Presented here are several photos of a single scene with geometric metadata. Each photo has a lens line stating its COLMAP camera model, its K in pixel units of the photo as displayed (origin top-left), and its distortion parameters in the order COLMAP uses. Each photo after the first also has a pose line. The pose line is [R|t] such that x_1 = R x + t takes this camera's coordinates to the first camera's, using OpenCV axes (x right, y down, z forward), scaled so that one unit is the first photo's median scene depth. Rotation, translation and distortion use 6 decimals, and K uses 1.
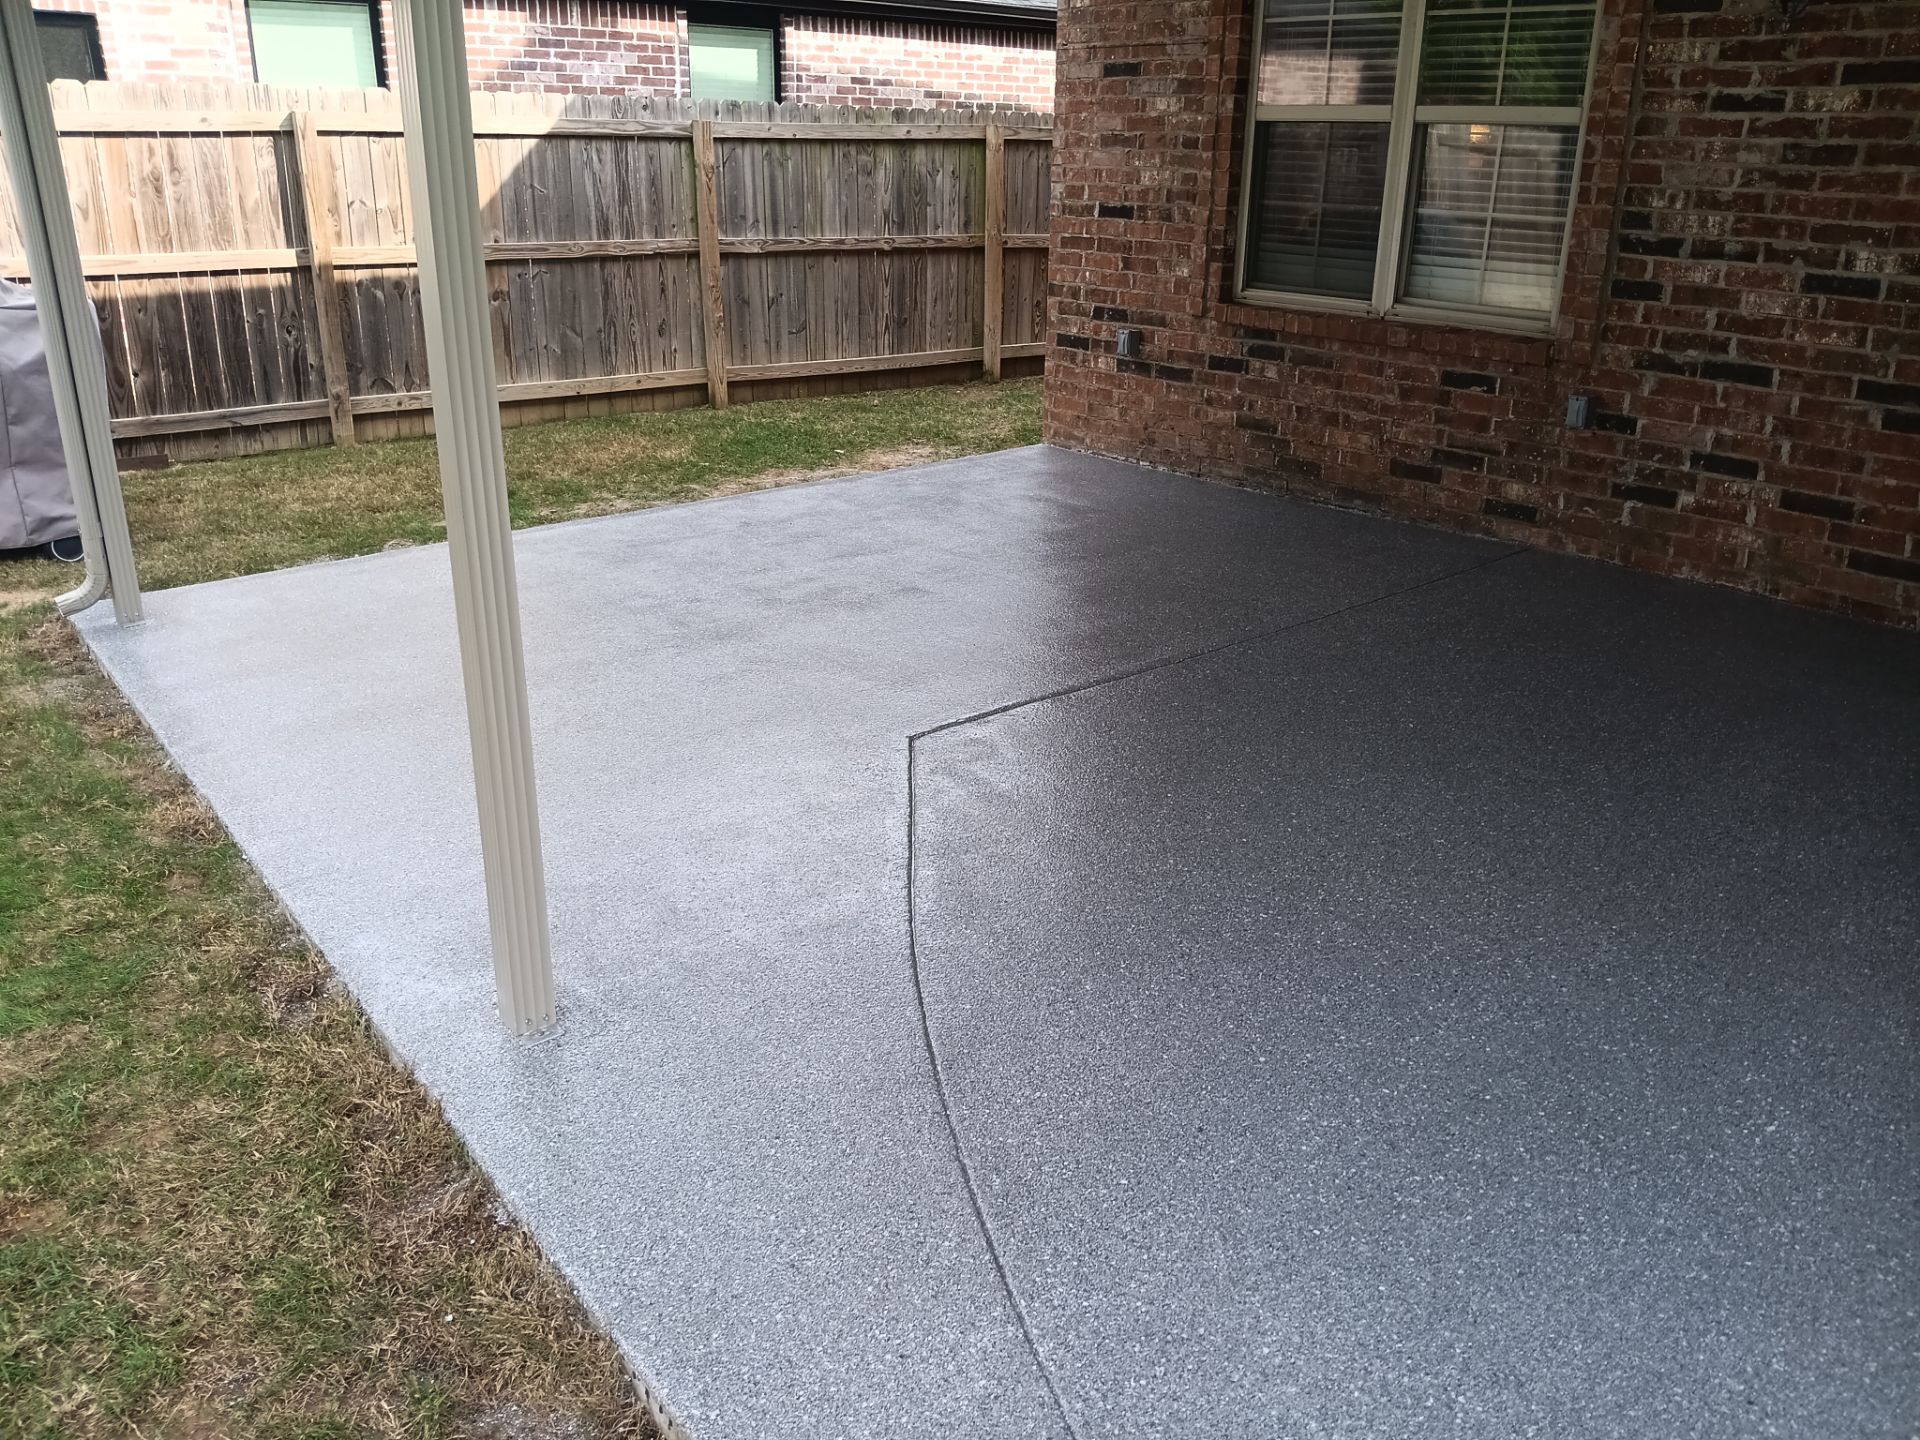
lens RADIAL K [[1453.1, 0, 954.9], [0, 1453.1, 710.1], [0, 0, 1]] dist [0.052076, -0.125725]
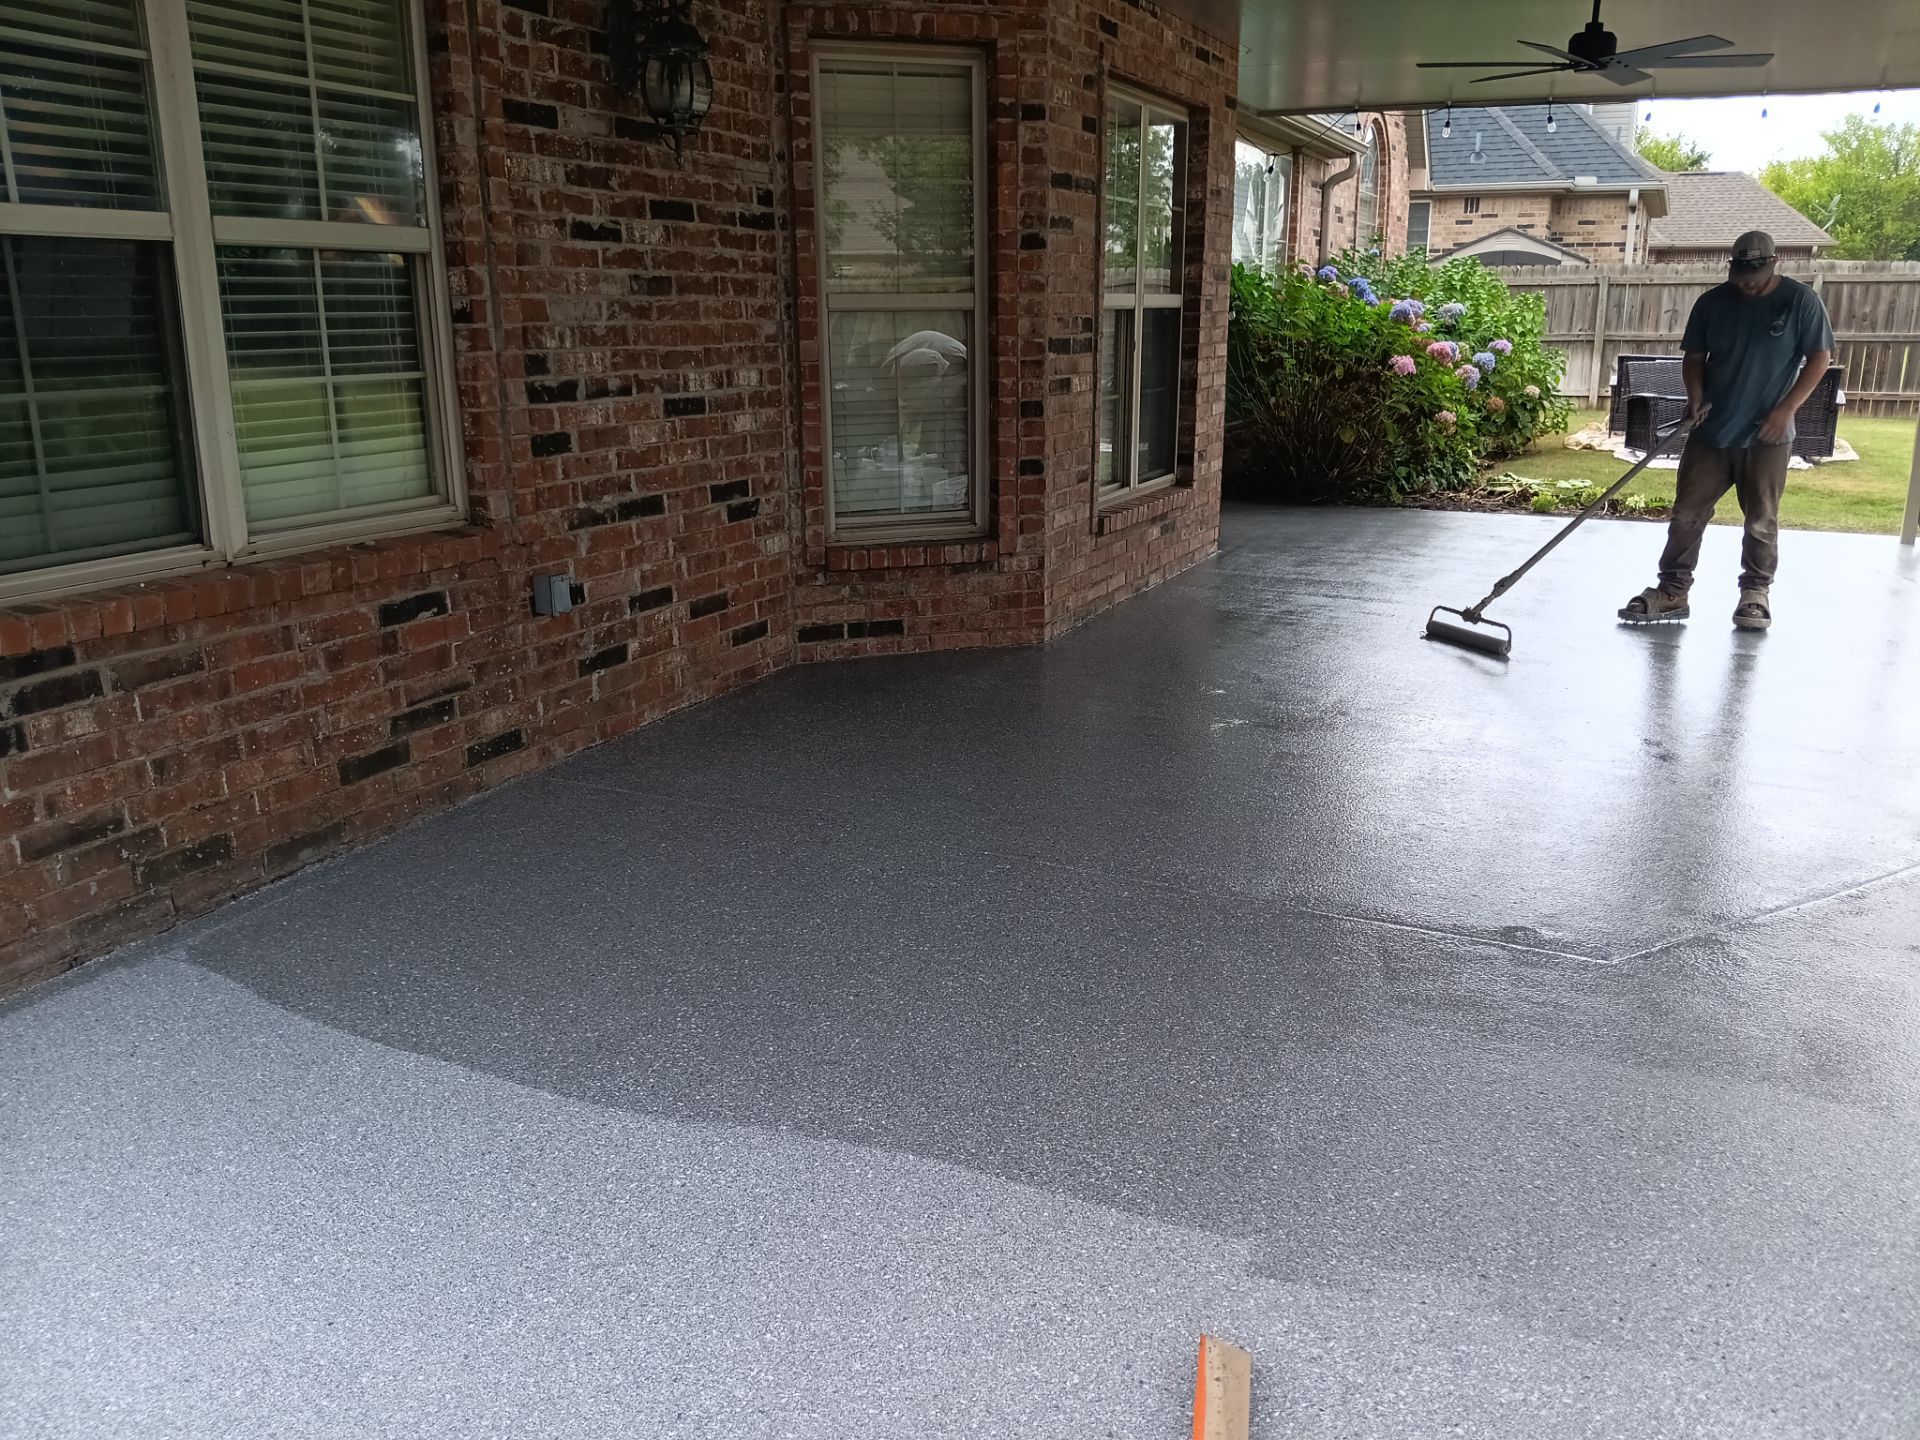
lens RADIAL K [[1453.1, 0, 977.2], [0, 1453.1, 732.0], [0, 0, 1]] dist [0.052076, -0.125725]
pose [[-0.428548, -0.261091, 0.864973, -0.335221], [0.327516, 0.847337, 0.418035, -0.330167], [-0.842069, 0.462440, -0.277614, 0.866410]]
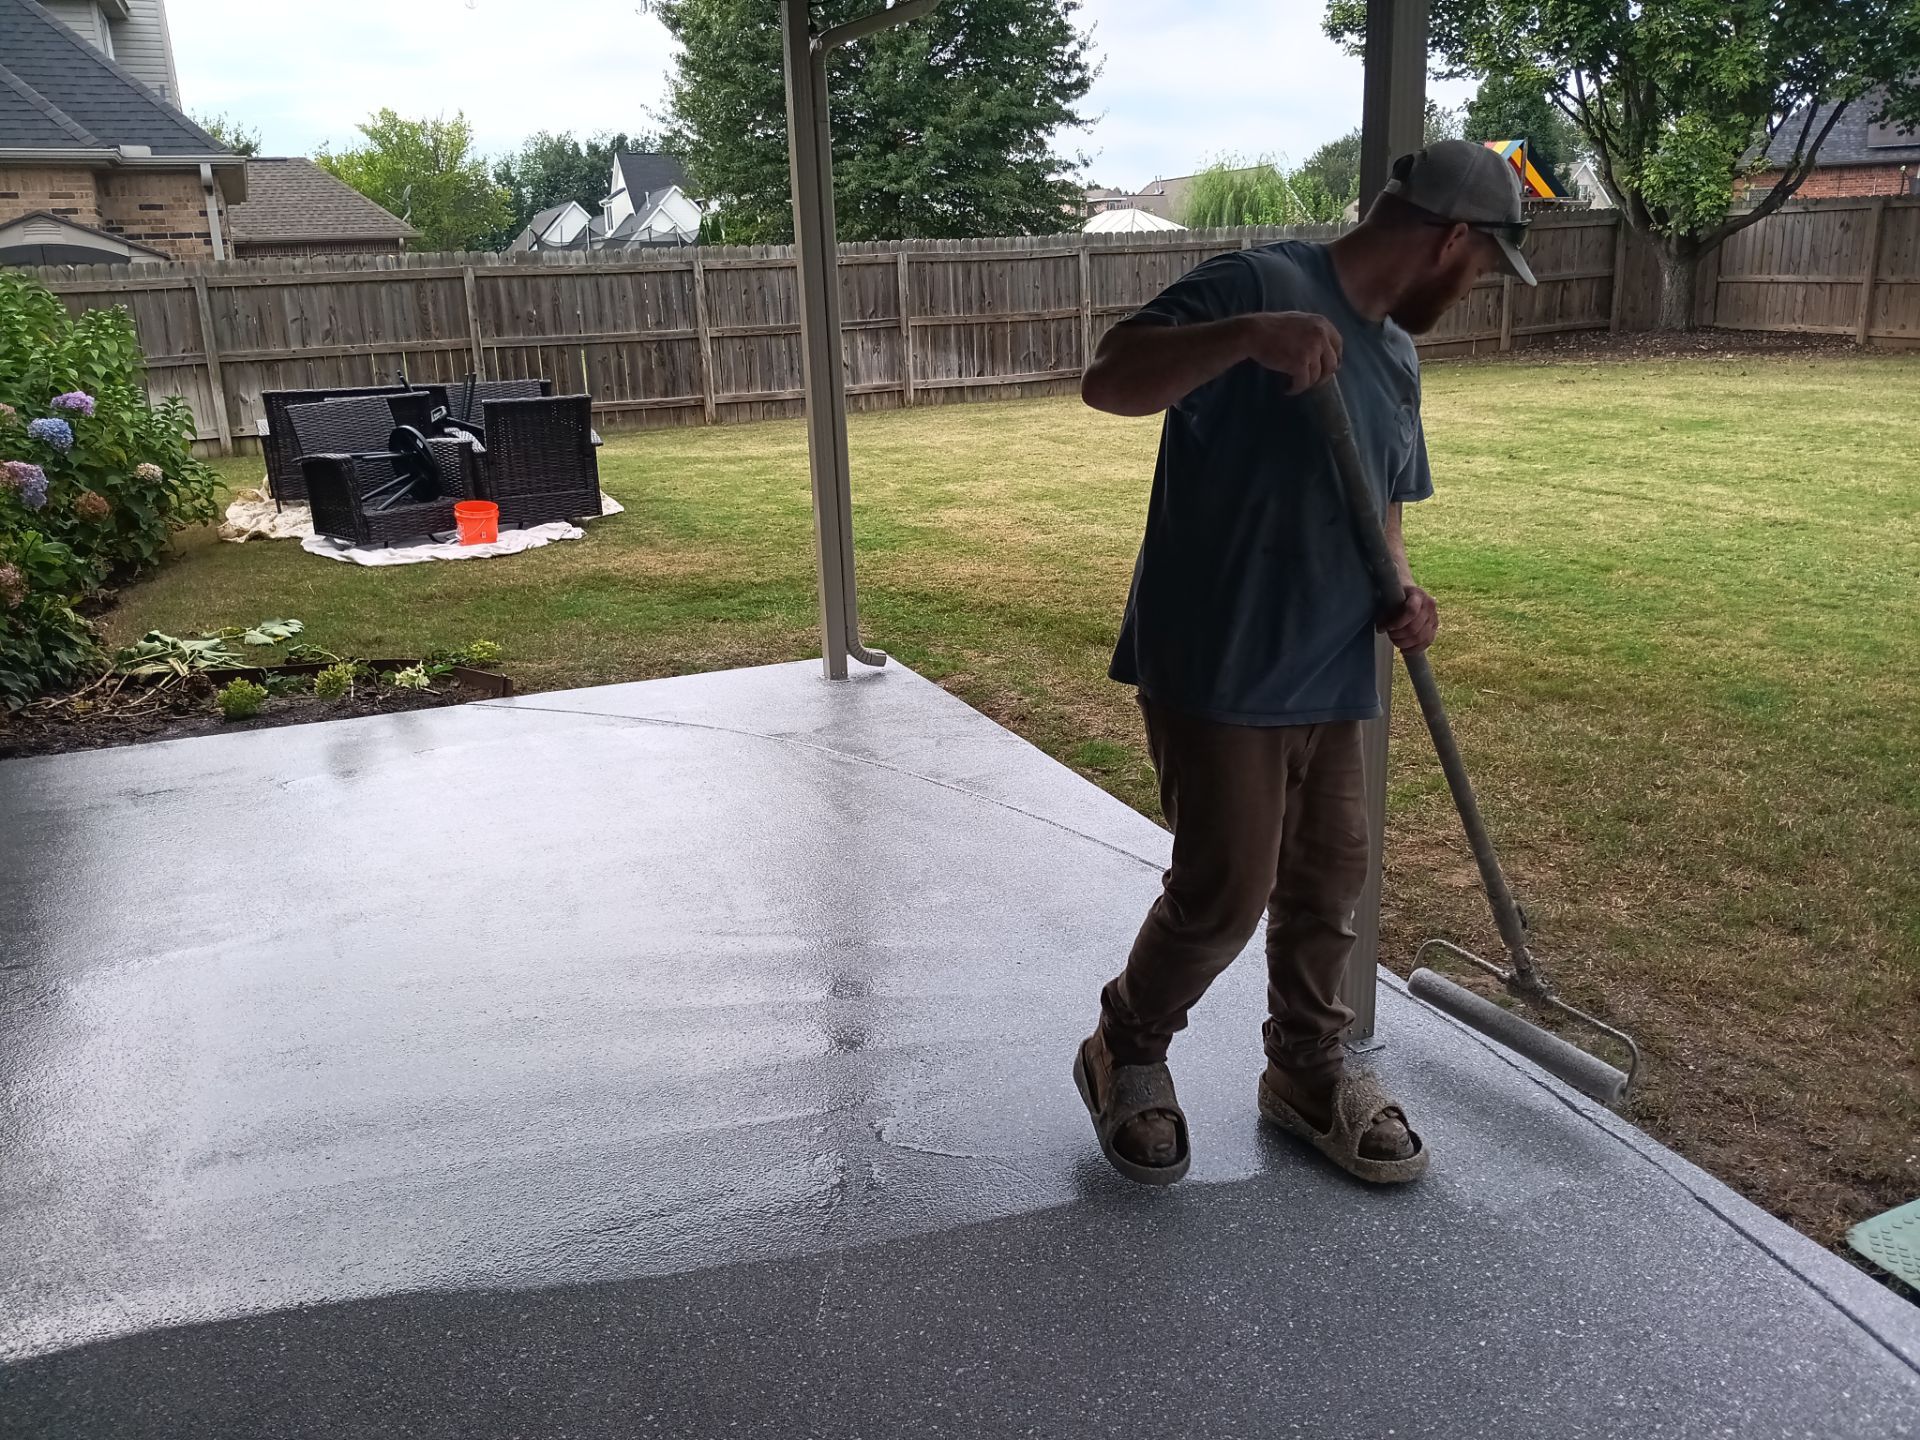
lens RADIAL K [[1453.1, 0, 947.8], [0, 1453.1, 733.1], [0, 0, 1]] dist [0.052076, -0.125725]
pose [[-0.964742, -0.068050, 0.254248, 0.196550], [0.105124, 0.785971, 0.609260, -0.146216], [-0.241292, 0.614507, -0.751106, 0.370119]]
